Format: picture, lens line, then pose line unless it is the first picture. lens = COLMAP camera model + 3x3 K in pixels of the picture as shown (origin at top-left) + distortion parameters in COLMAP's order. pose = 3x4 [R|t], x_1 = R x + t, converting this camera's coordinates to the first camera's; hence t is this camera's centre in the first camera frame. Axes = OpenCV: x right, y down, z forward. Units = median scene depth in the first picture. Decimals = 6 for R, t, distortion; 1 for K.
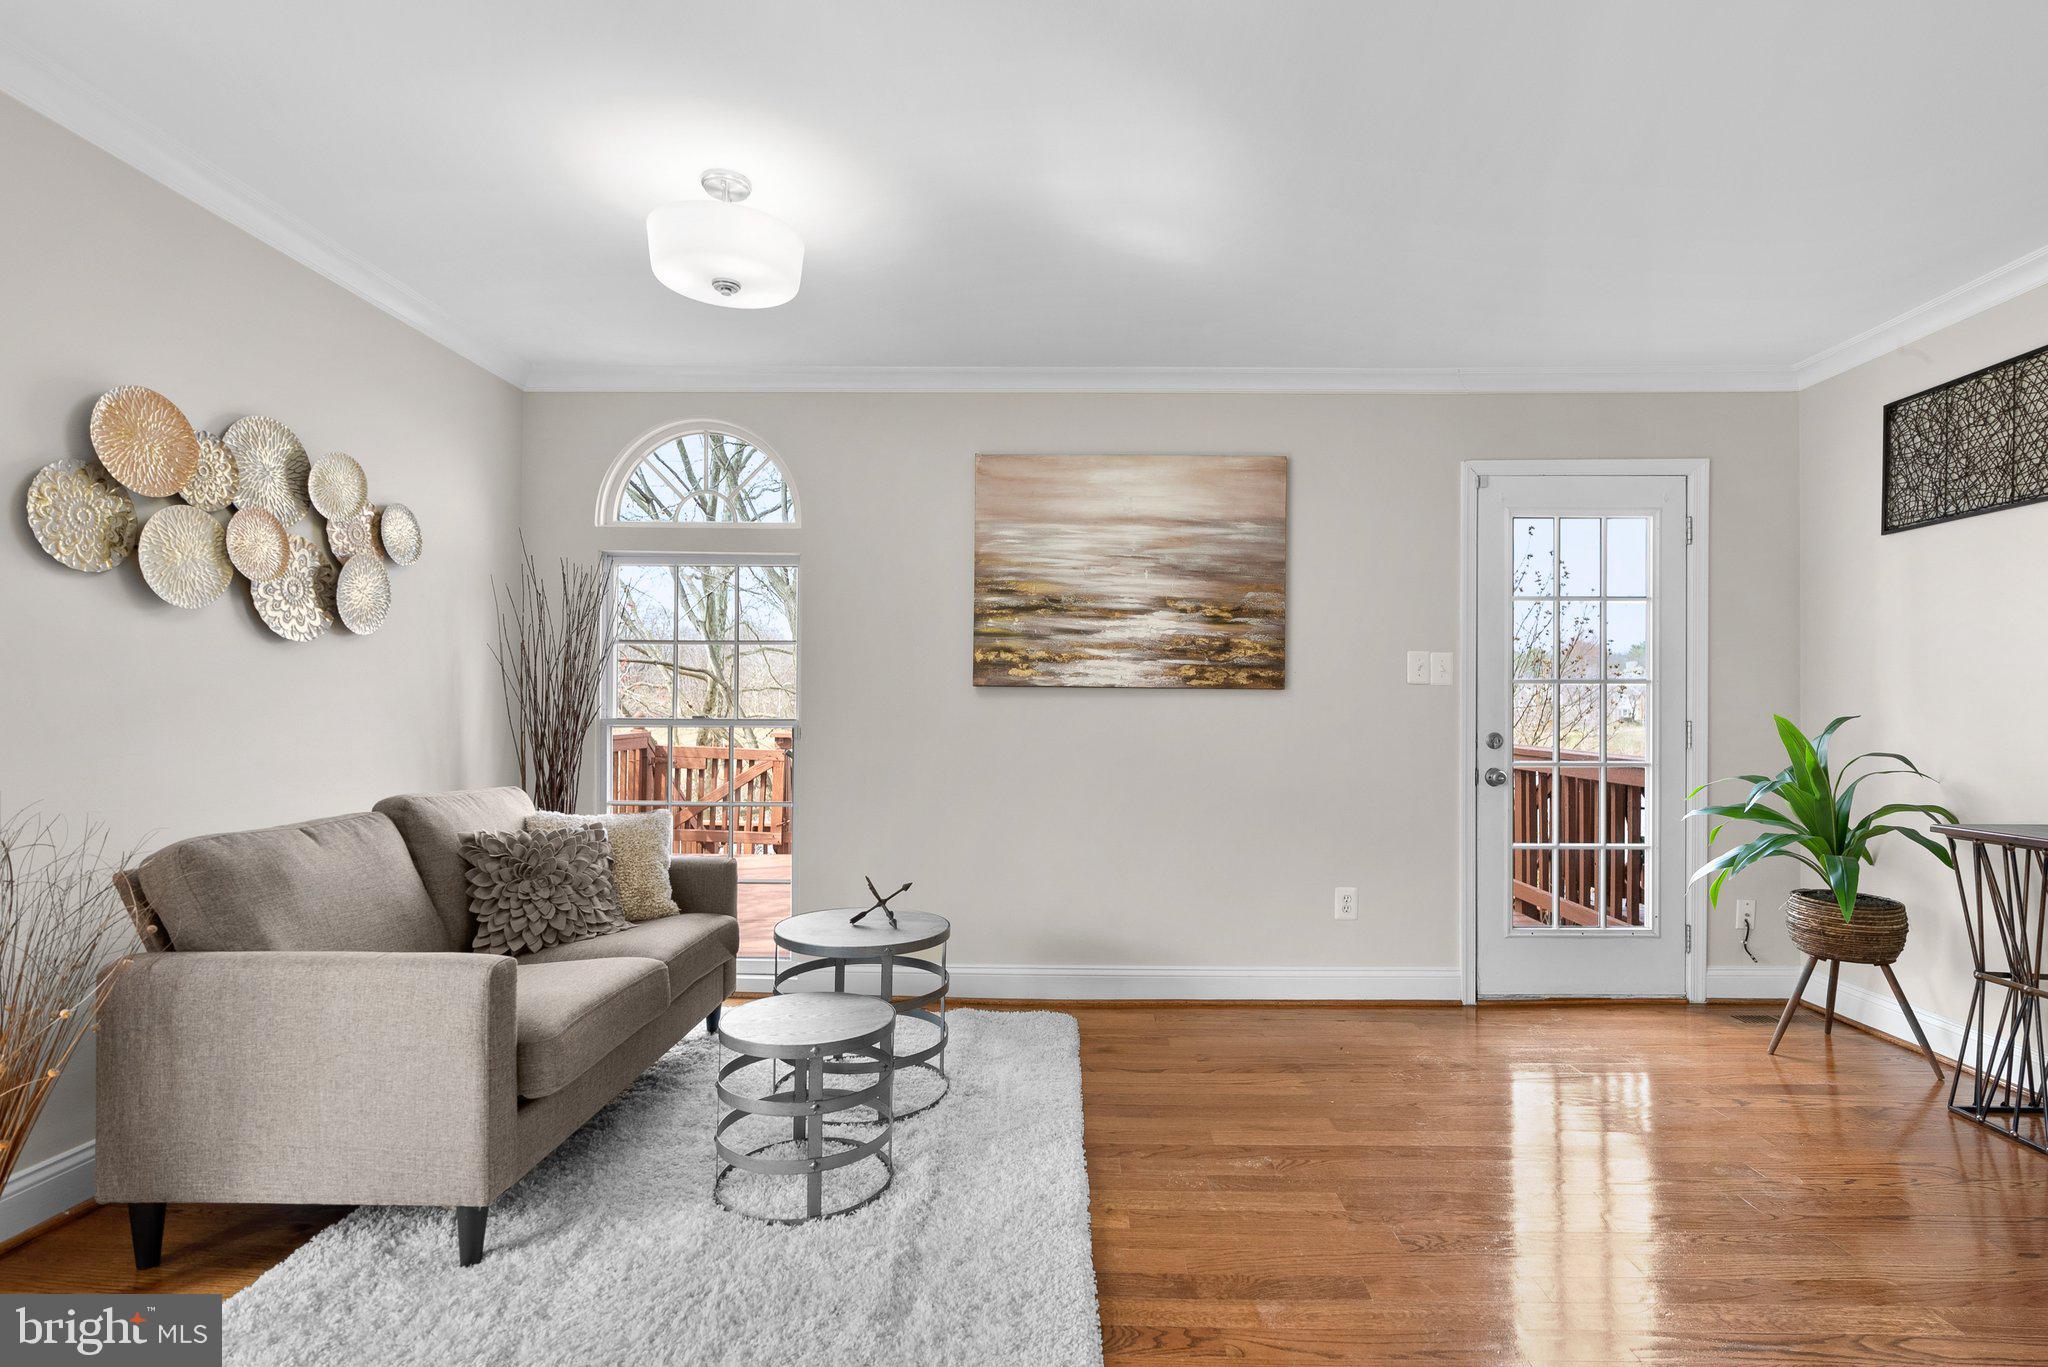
lens RADIAL K [[943.4, 0, 1078.6], [0, 943.4, 704.6], [0, 0, 1]] dist [-0.000988, 0.000016]
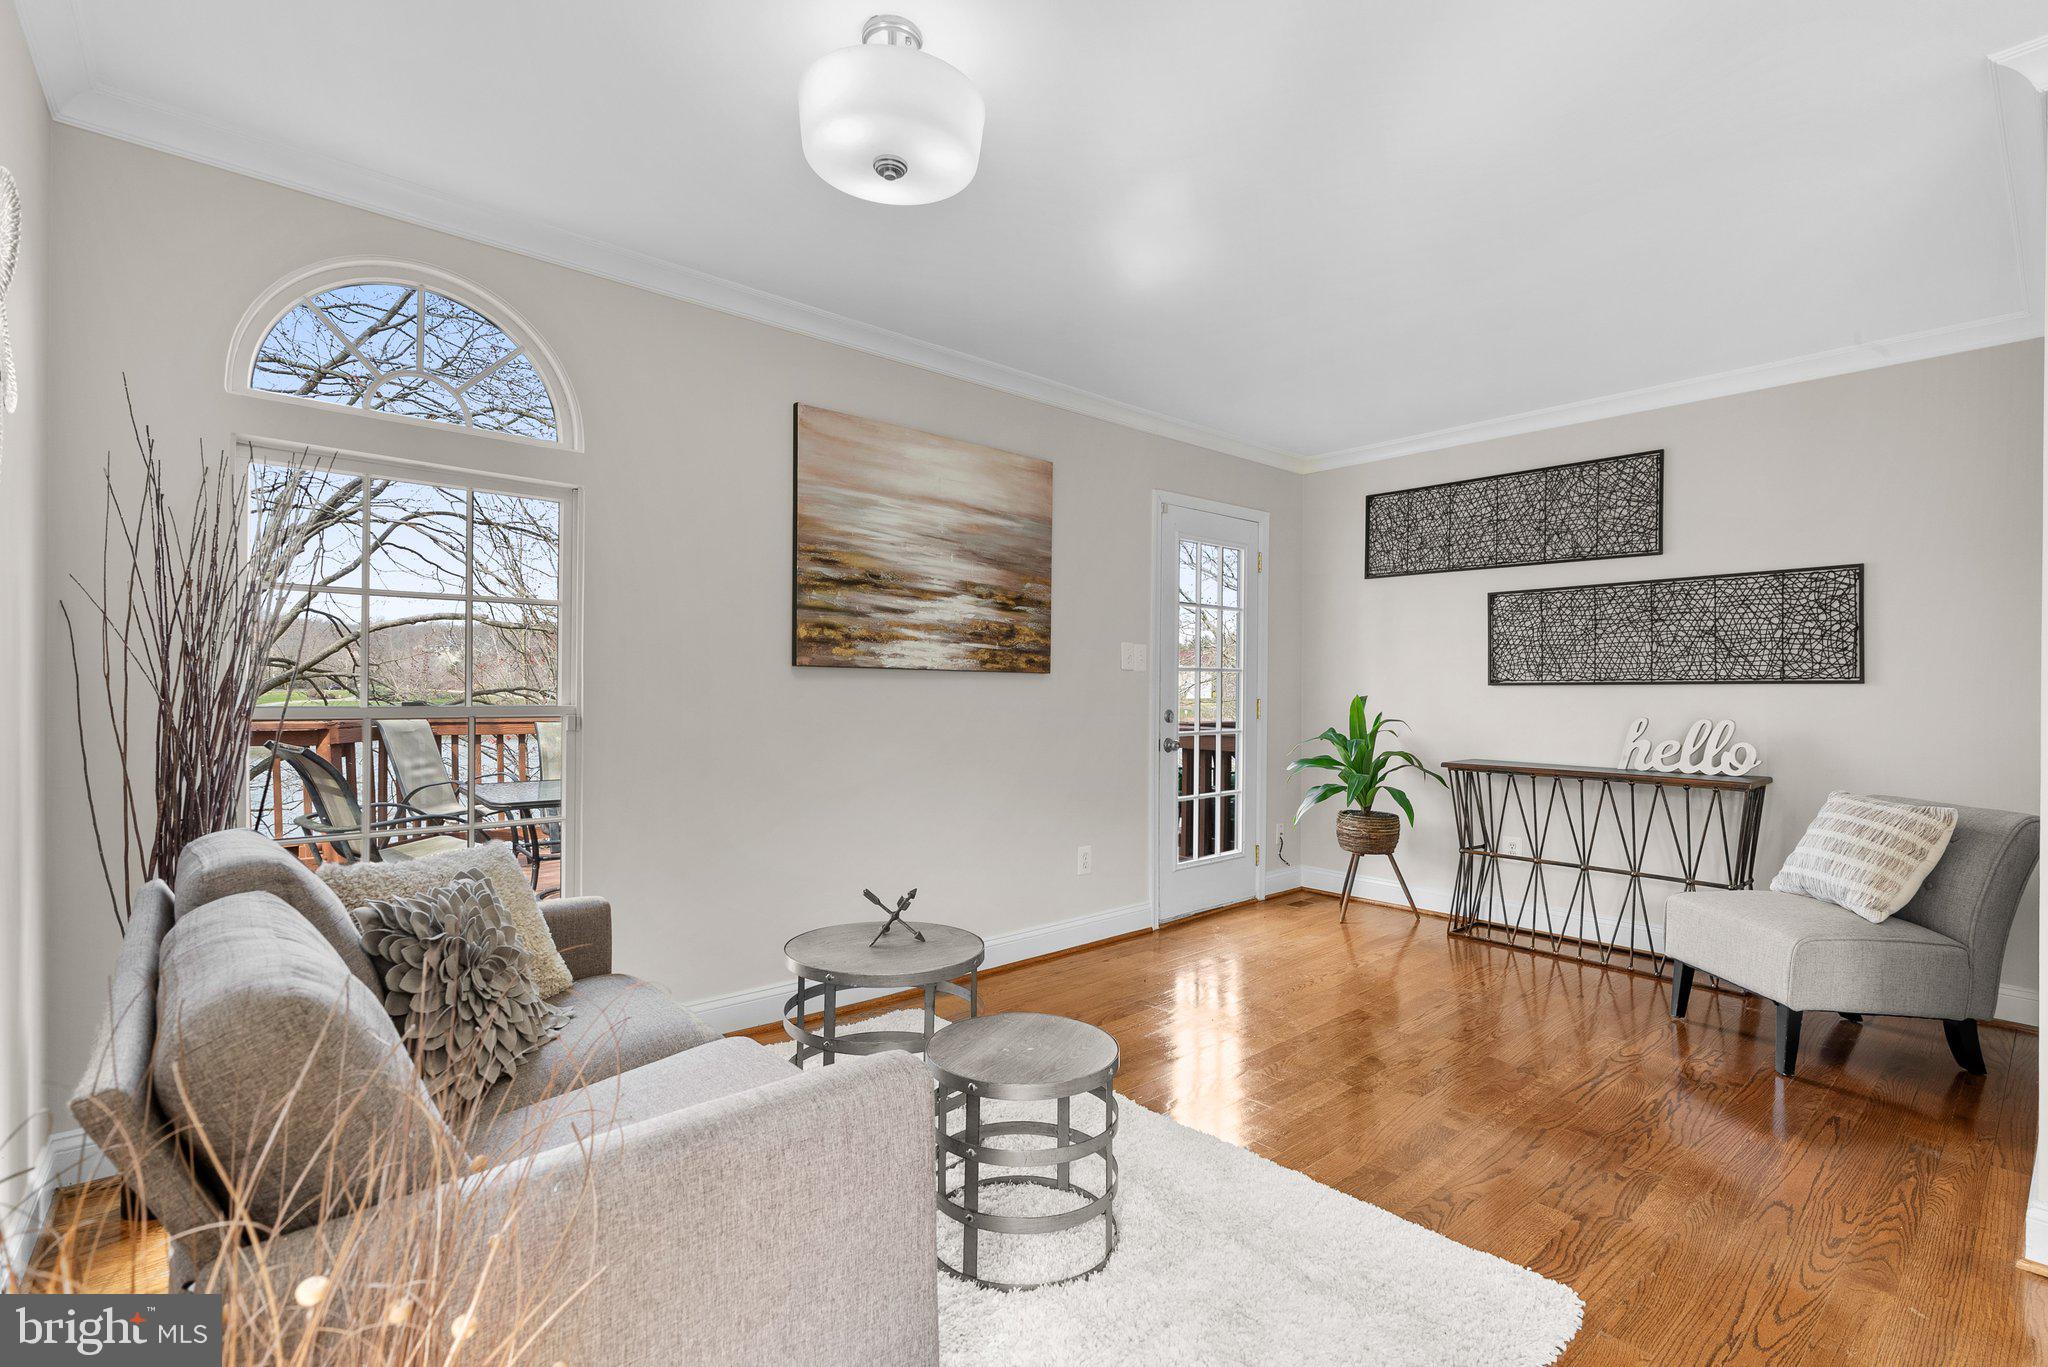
lens RADIAL K [[918.3, 0, 992.3], [0, 918.3, 684.9], [0, 0, 1]] dist [-0.000418, 0.000176]
pose [[0.757200, 0.003217, 0.653175, -0.535809], [-0.008627, 0.999950, 0.005076, -0.007516], [-0.653126, -0.009479, 0.757190, 0.228488]]
